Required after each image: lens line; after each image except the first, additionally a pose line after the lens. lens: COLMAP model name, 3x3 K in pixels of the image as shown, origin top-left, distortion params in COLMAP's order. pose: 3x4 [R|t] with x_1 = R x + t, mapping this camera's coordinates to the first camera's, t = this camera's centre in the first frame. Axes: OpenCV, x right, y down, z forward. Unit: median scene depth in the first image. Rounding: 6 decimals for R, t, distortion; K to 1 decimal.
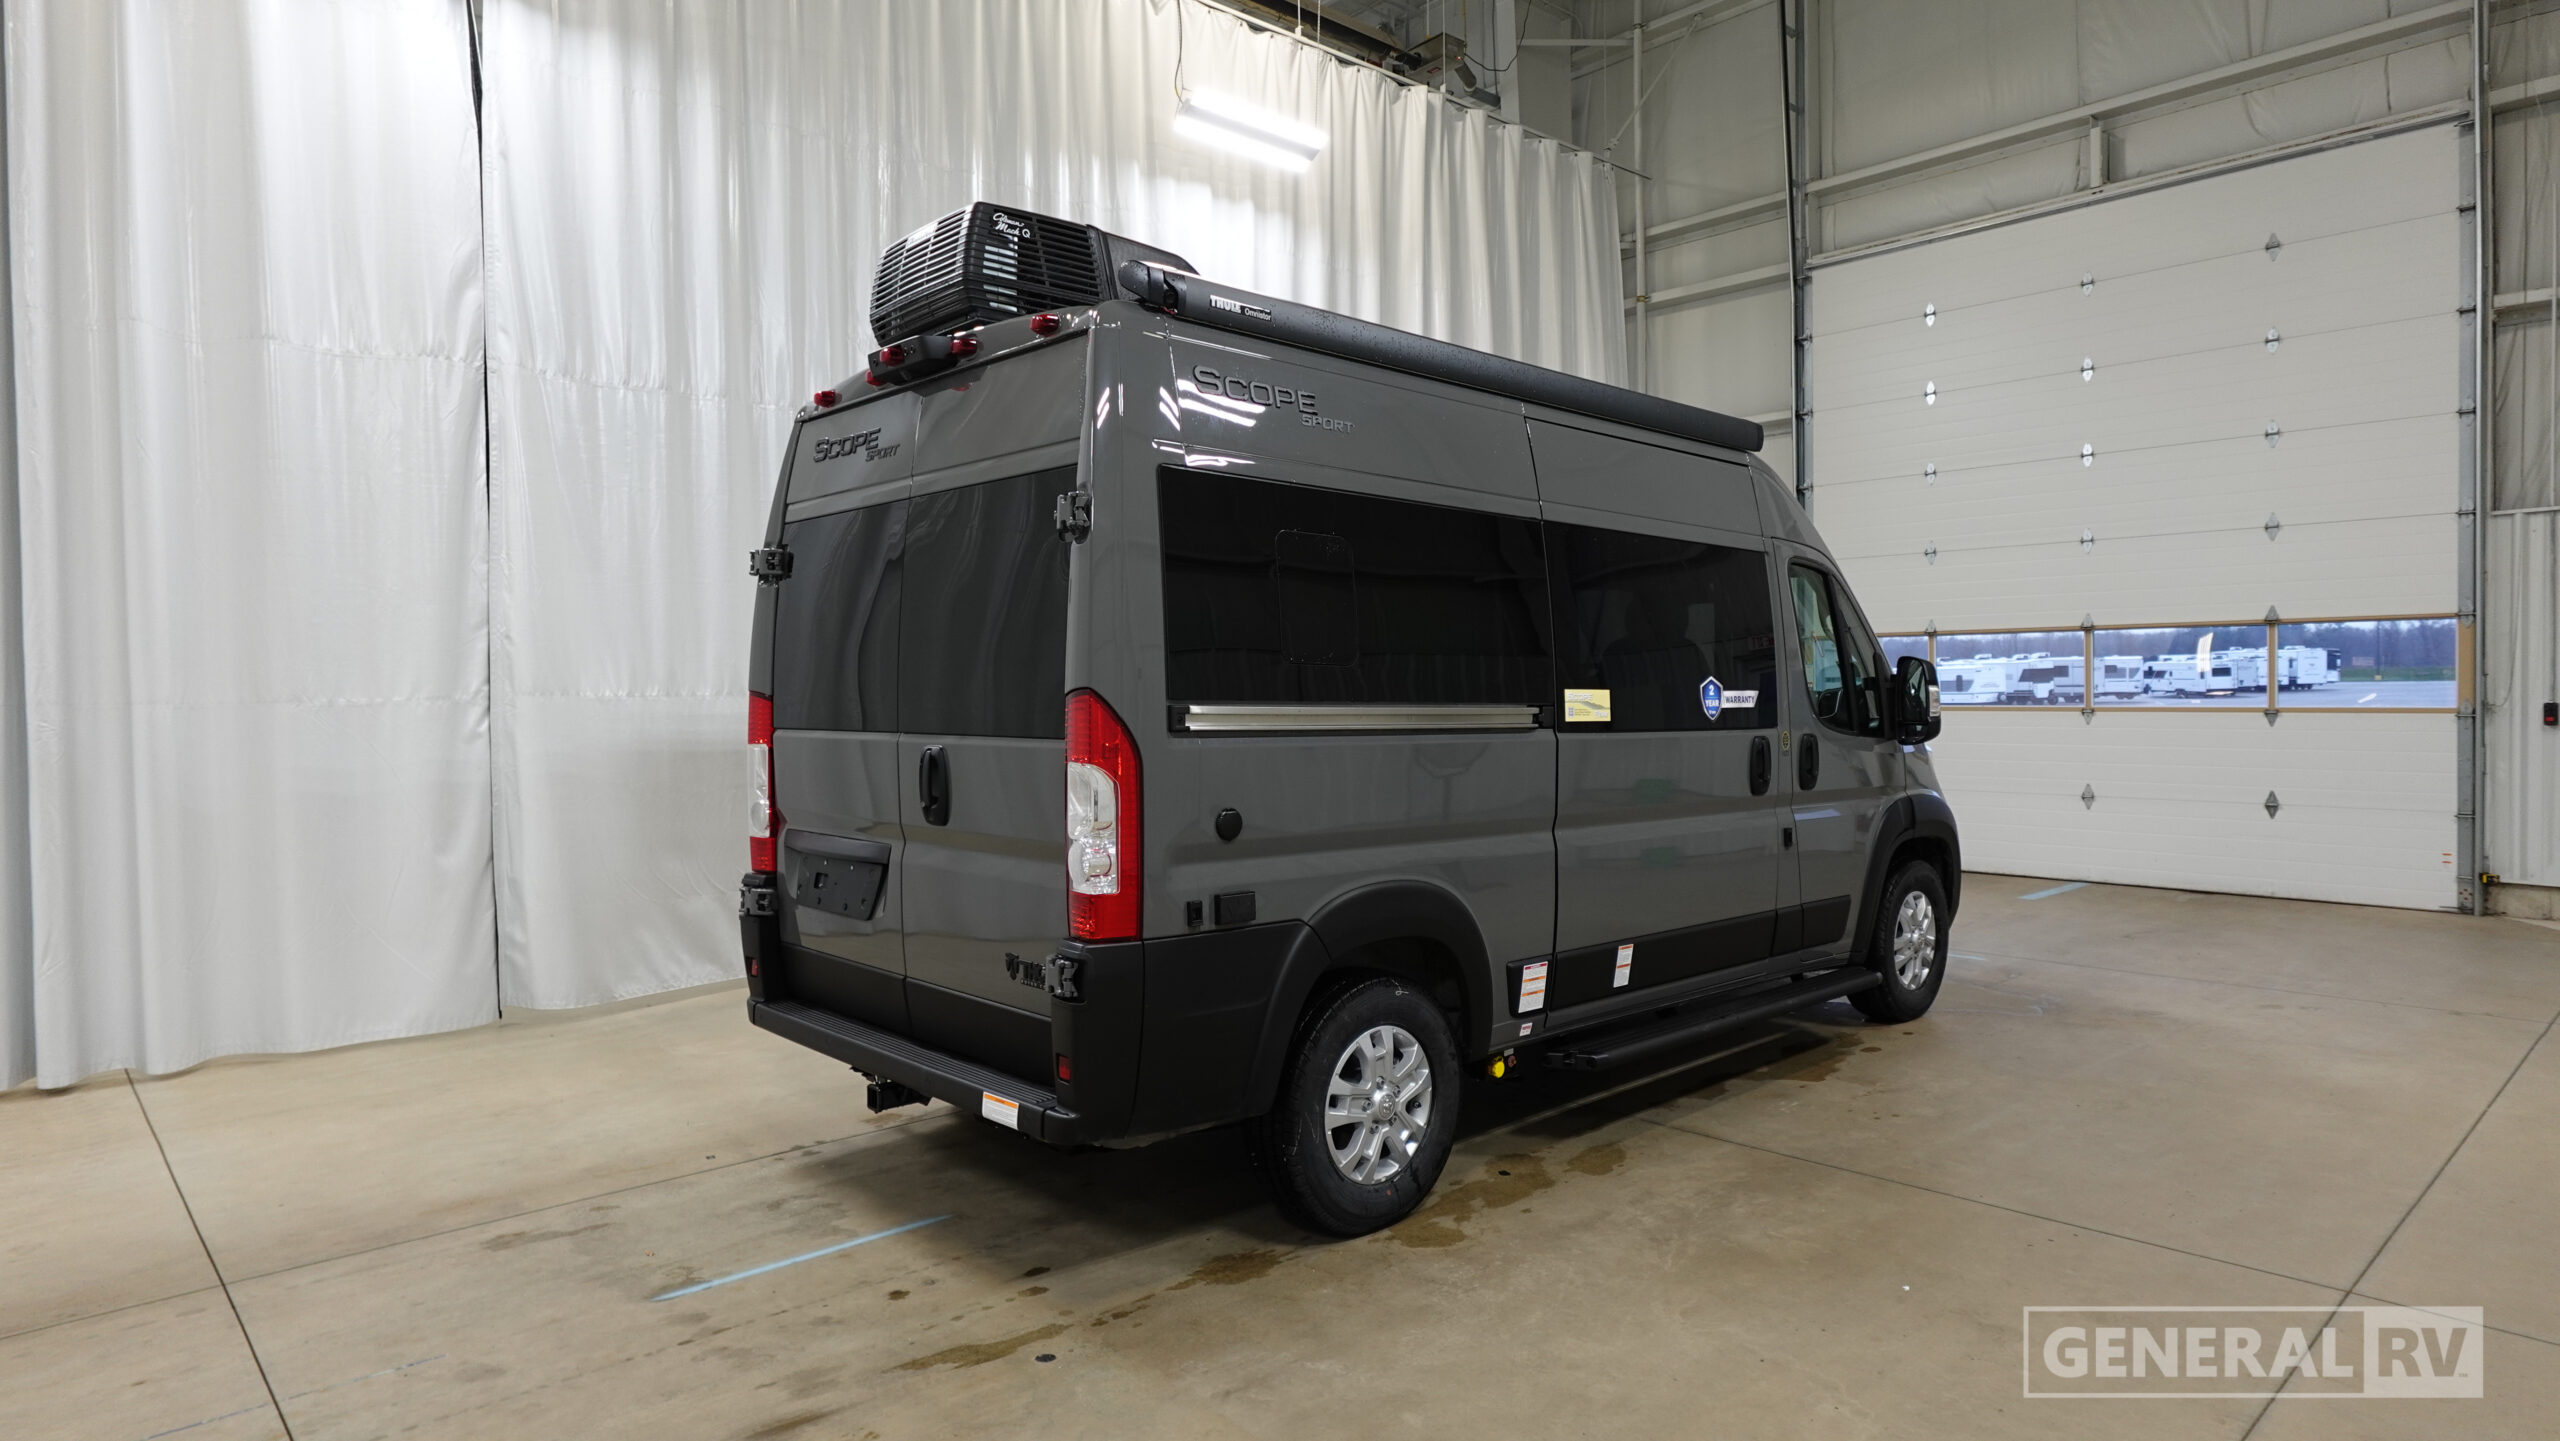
lens RADIAL K [[1464.1, 0, 1286.3], [0, 1464.1, 730.2], [0, 0, 1]] dist [-0.003492, 0.002647]
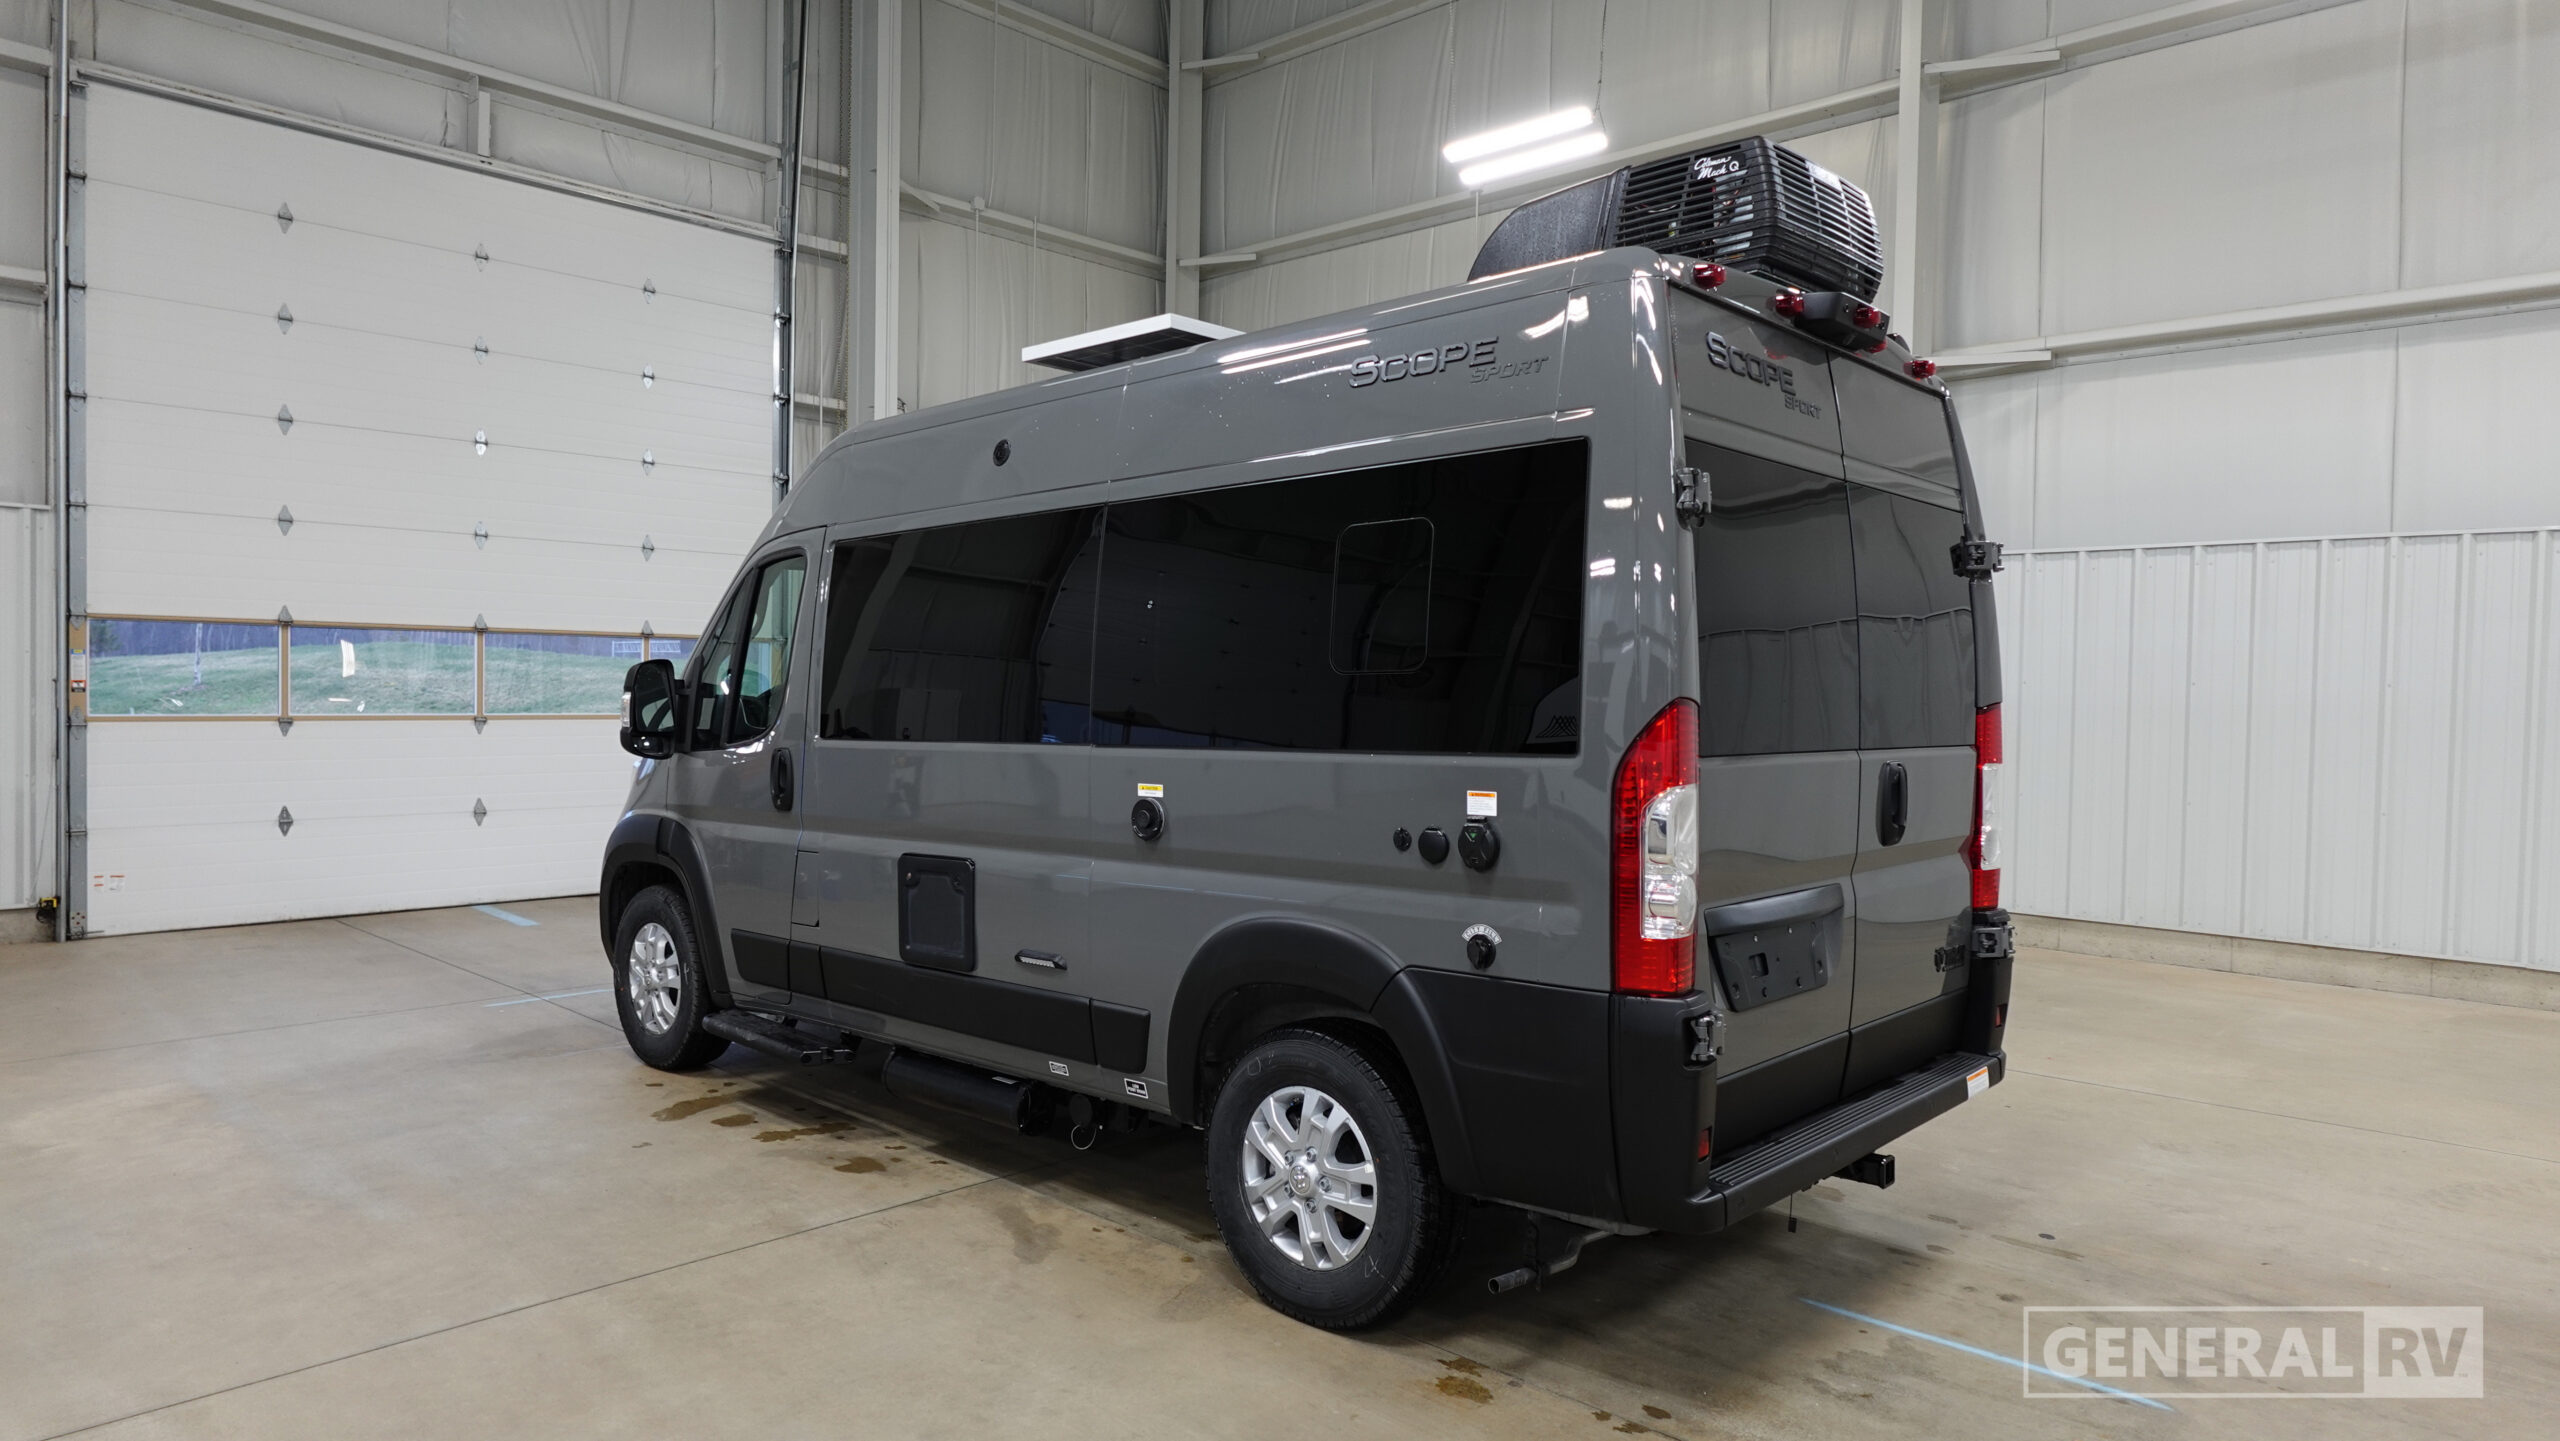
lens RADIAL K [[1561.8, 0, 1287.8], [0, 1561.8, 712.5], [0, 0, 1]] dist [0.008217, 0.001763]
pose [[-0.090255, -0.002491, 0.995916, -1.050888], [0.018169, 0.999826, 0.004147, -0.027960], [-0.995753, 0.018469, -0.090194, 1.282021]]
